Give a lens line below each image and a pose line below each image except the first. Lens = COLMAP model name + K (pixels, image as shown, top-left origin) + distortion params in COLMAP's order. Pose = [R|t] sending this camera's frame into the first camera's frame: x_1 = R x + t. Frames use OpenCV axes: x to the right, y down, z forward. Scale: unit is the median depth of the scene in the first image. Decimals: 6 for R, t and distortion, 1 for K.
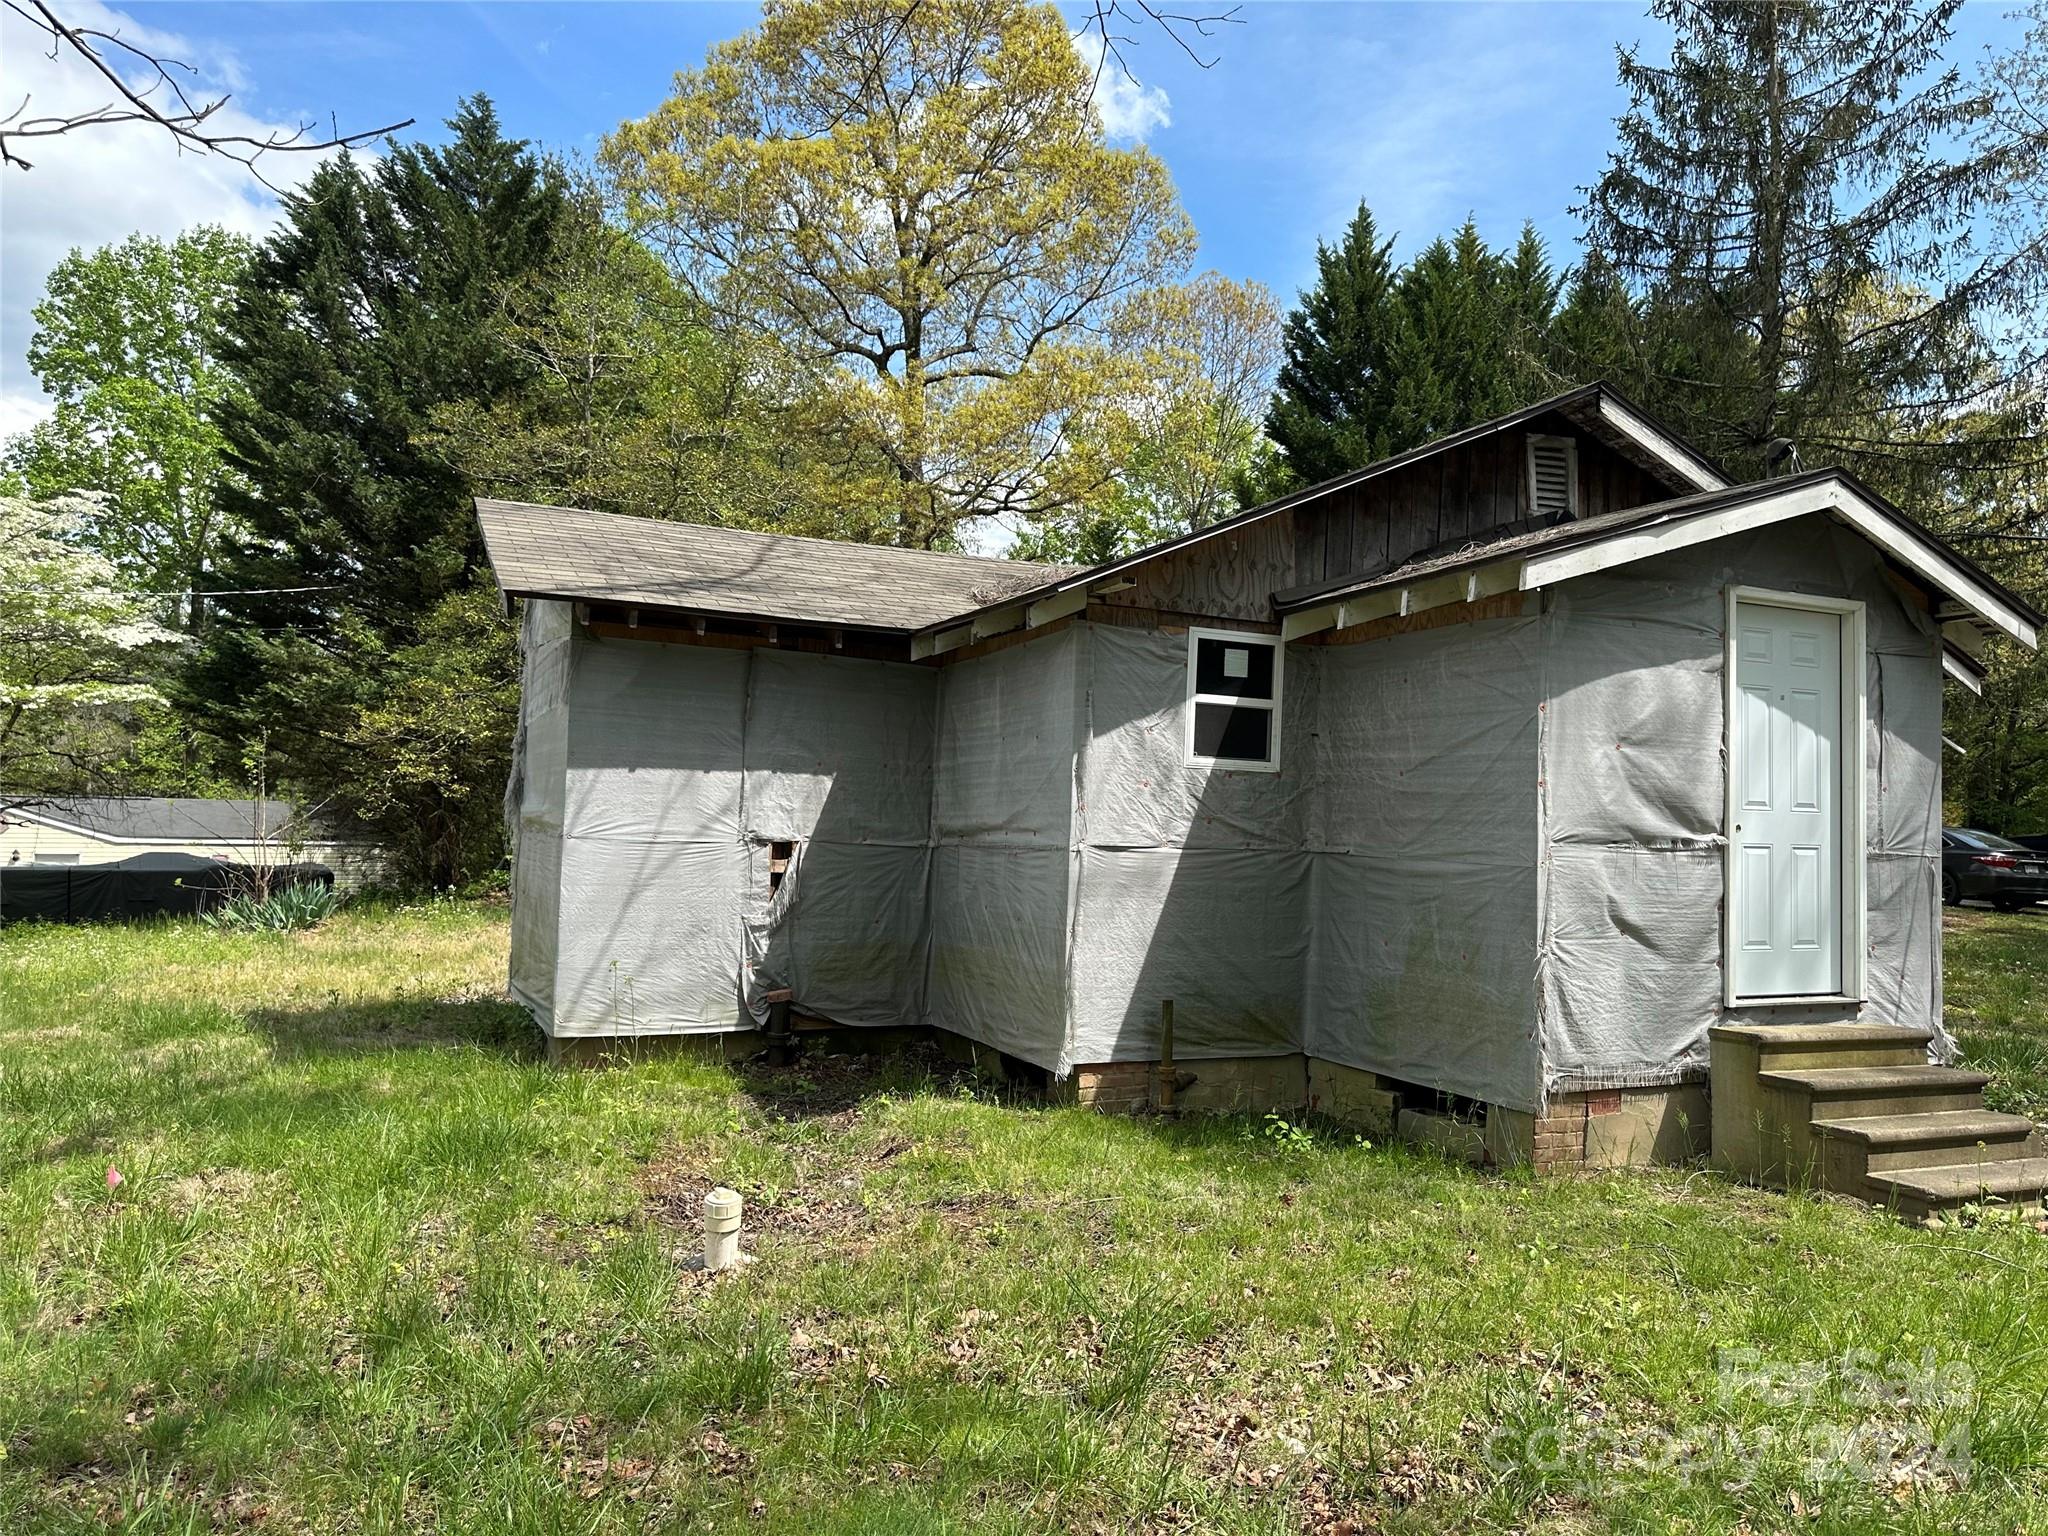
lens RADIAL K [[1438.1, 0, 1029.2], [0, 1438.1, 772.5], [0, 0, 1]] dist [0.039460, -0.043009]
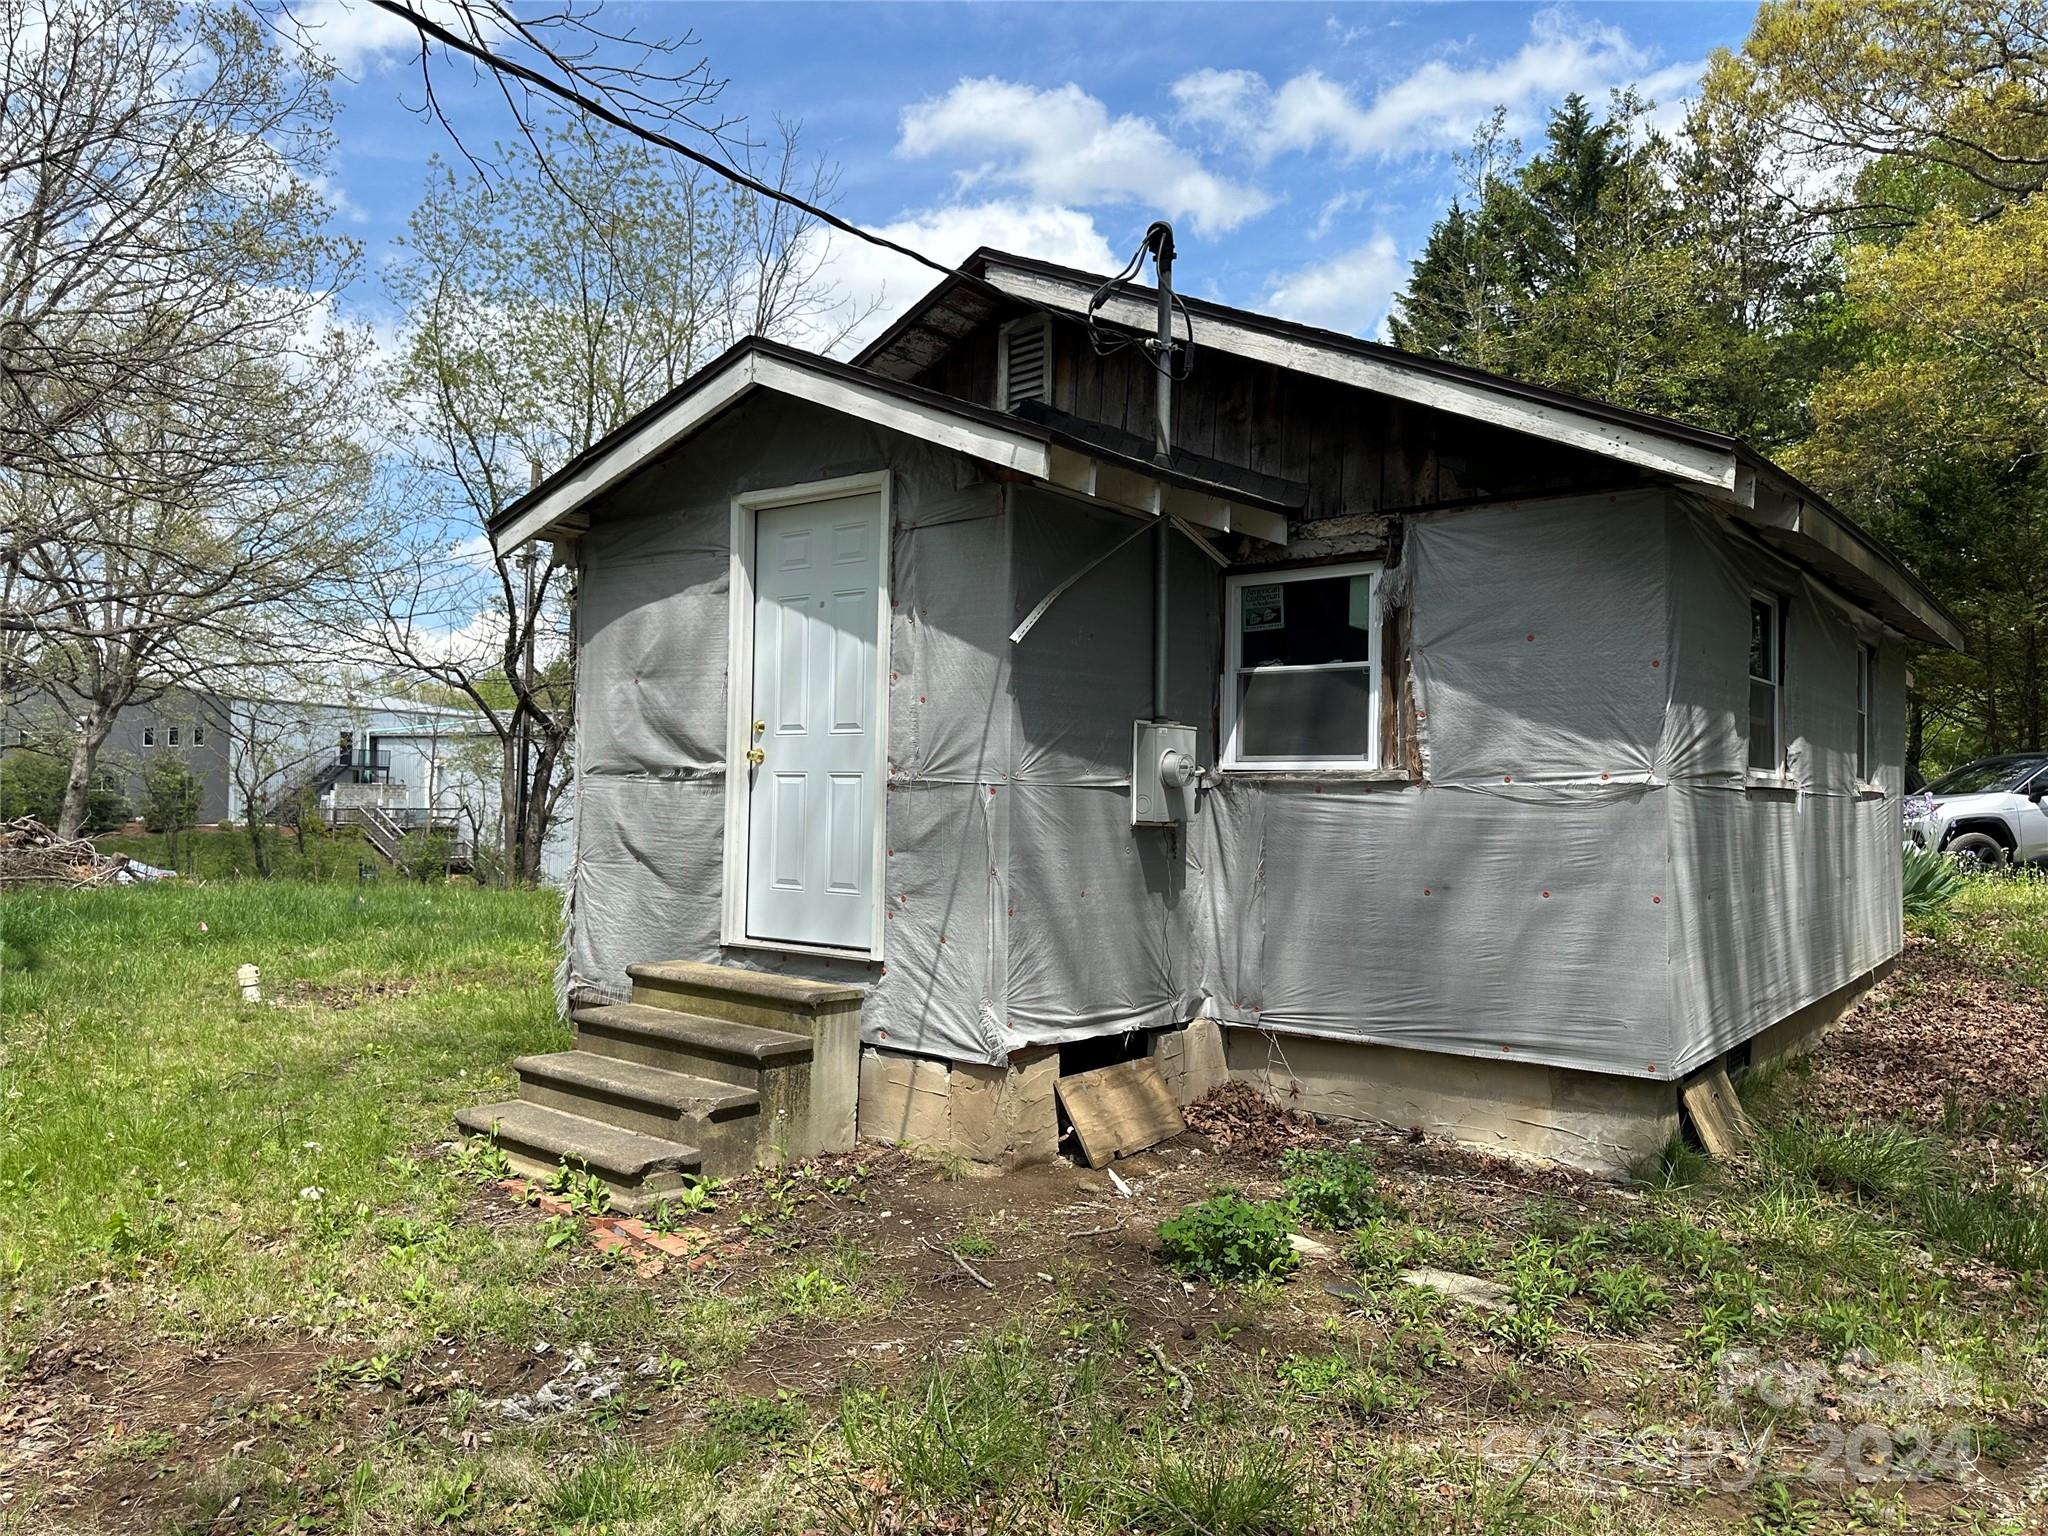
lens RADIAL K [[1438.1, 0, 1026.9], [0, 1438.1, 757.4], [0, 0, 1]] dist [0.039460, -0.043009]
pose [[0.473460, -0.037225, -0.880028, 1.413432], [0.030127, 0.999206, -0.026058, 0.070544], [0.880300, -0.014176, 0.474206, 0.732095]]
